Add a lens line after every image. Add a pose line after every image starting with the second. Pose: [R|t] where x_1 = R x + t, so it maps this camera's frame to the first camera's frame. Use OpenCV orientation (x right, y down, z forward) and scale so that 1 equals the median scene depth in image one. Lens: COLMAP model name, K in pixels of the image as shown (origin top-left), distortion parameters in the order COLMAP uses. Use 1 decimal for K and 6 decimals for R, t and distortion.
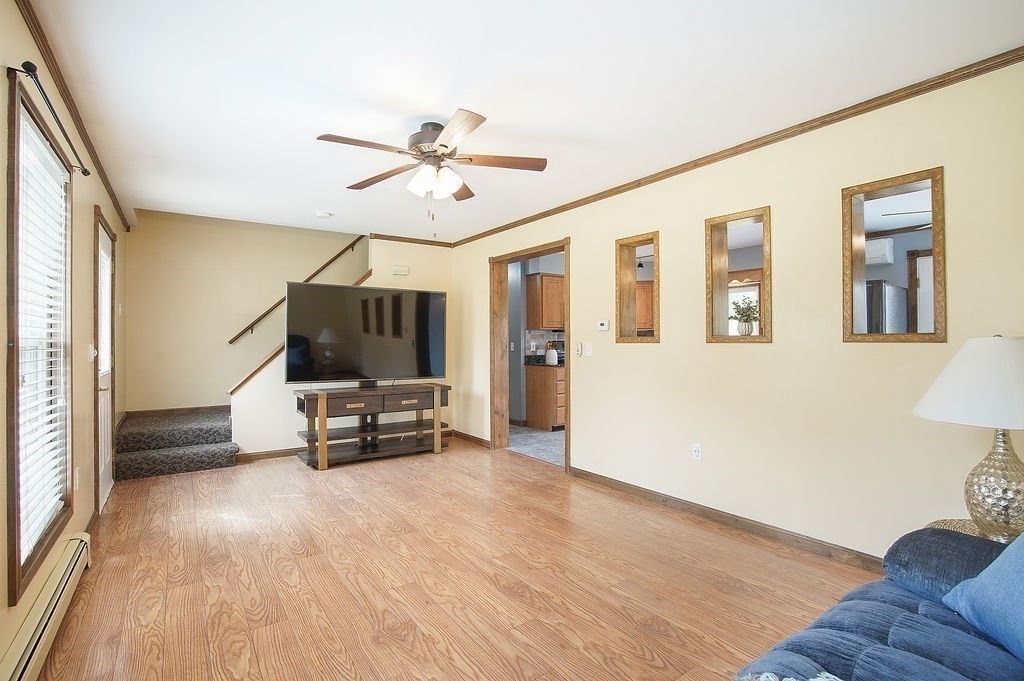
lens RADIAL K [[480.4, 0, 509.3], [0, 480.4, 338.4], [0, 0, 1]] dist [-0.058921, 0.021690]
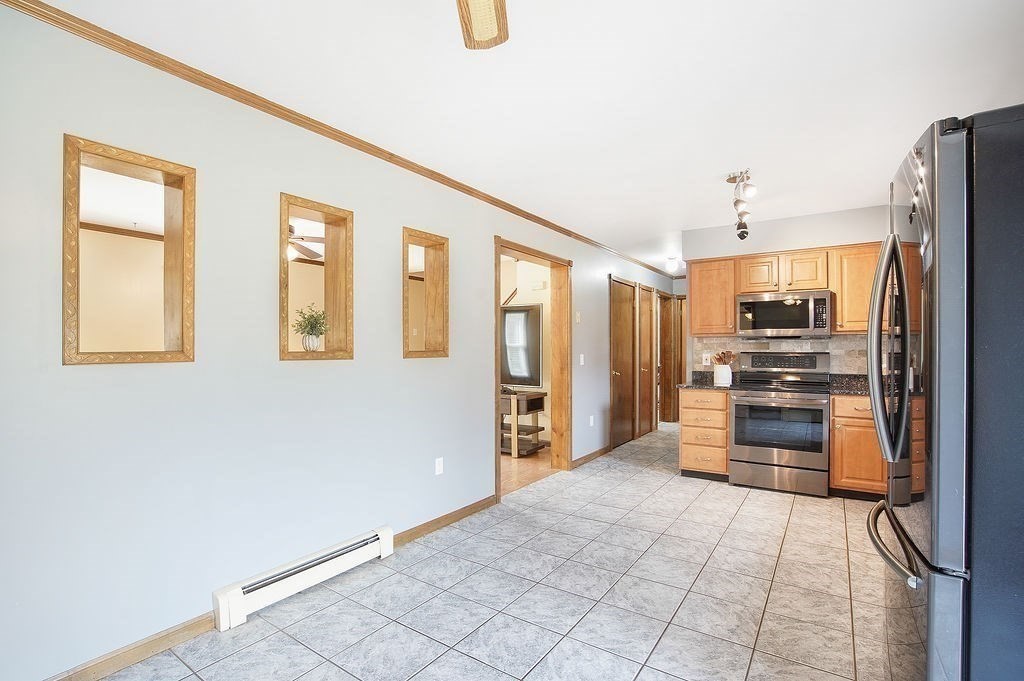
lens RADIAL K [[480.4, 0, 509.3], [0, 480.4, 347.8], [0, 0, 1]] dist [-0.058921, 0.021690]
pose [[0.346074, 0.001526, -0.938206, 0.975646], [0.006066, 0.999974, 0.003864, -0.009153], [0.938188, -0.007028, 0.346055, 0.720469]]
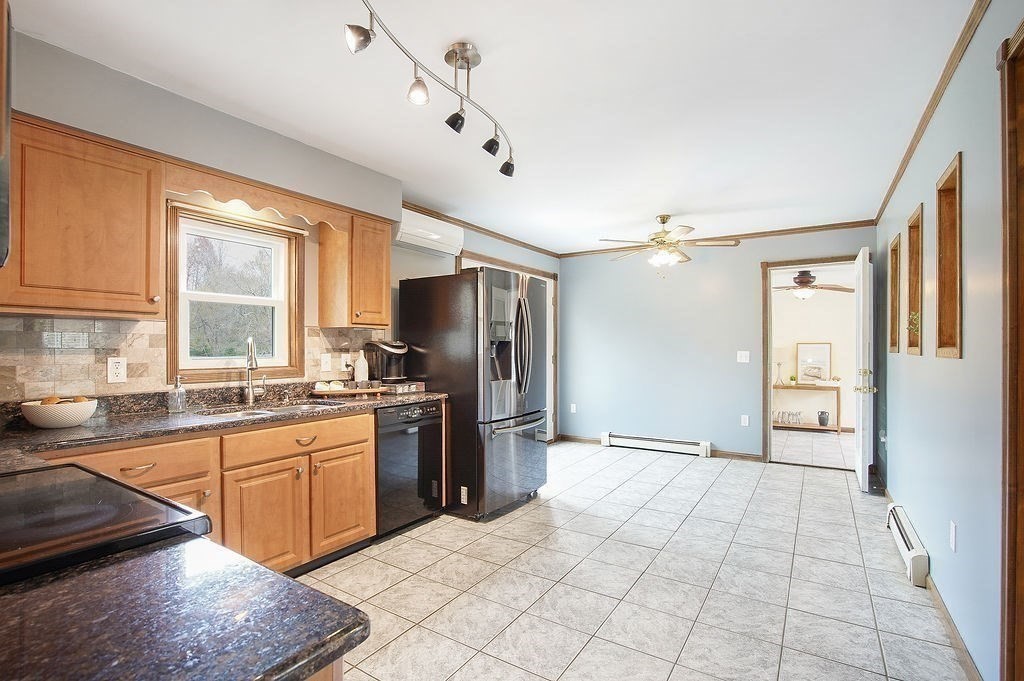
lens RADIAL K [[480.4, 0, 507.2], [0, 480.4, 346.3], [0, 0, 1]] dist [-0.058921, 0.021690]
pose [[-0.366451, 0.004197, 0.930428, -0.008677], [-0.004883, 0.999967, -0.006434, 0.000436], [-0.930424, -0.006901, -0.366419, 1.429044]]
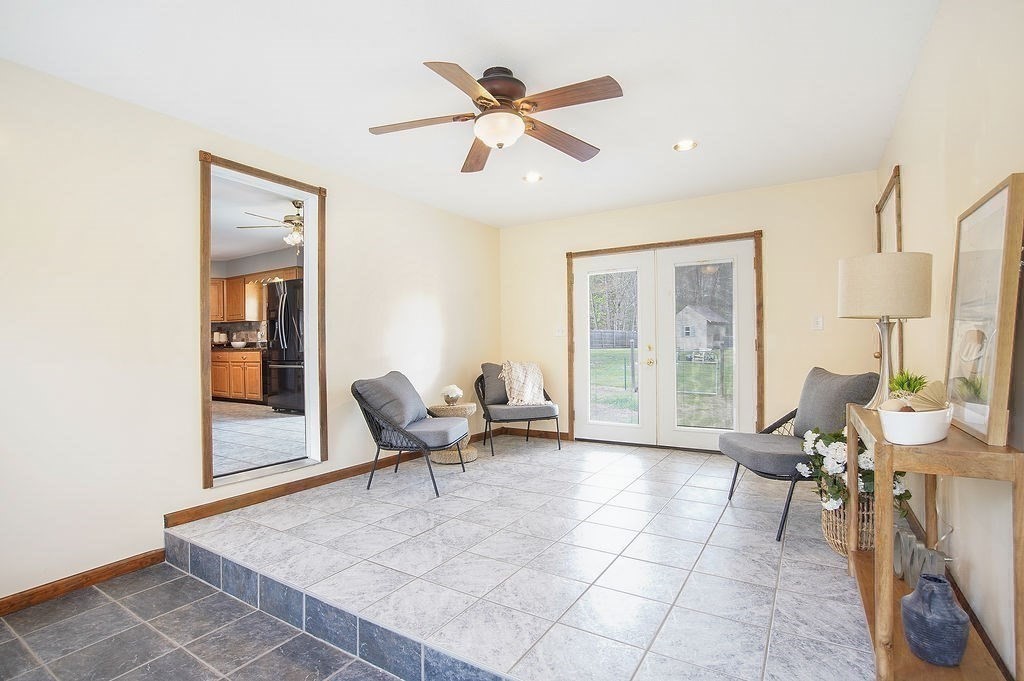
lens RADIAL K [[480.4, 0, 510.2], [0, 480.4, 344.6], [0, 0, 1]] dist [-0.058921, 0.021690]
pose [[0.918688, -0.006534, 0.394929, 0.809882], [0.006188, 0.999979, 0.002150, 0.065239], [-0.394935, 0.000469, 0.918709, -0.482111]]
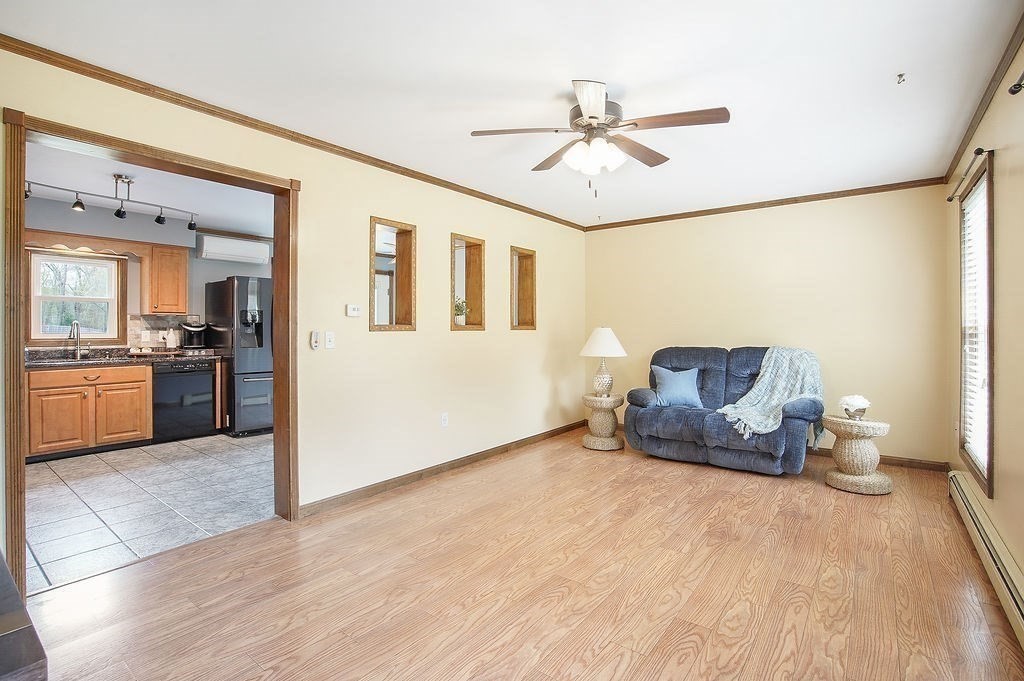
lens RADIAL K [[480.4, 0, 512.8], [0, 480.4, 327.1], [0, 0, 1]] dist [-0.058921, 0.021690]
pose [[-0.292565, 0.008254, 0.956210, -0.611745], [-0.002169, 0.999954, -0.009295, 0.008193], [-0.956243, -0.004793, -0.292534, 0.873584]]
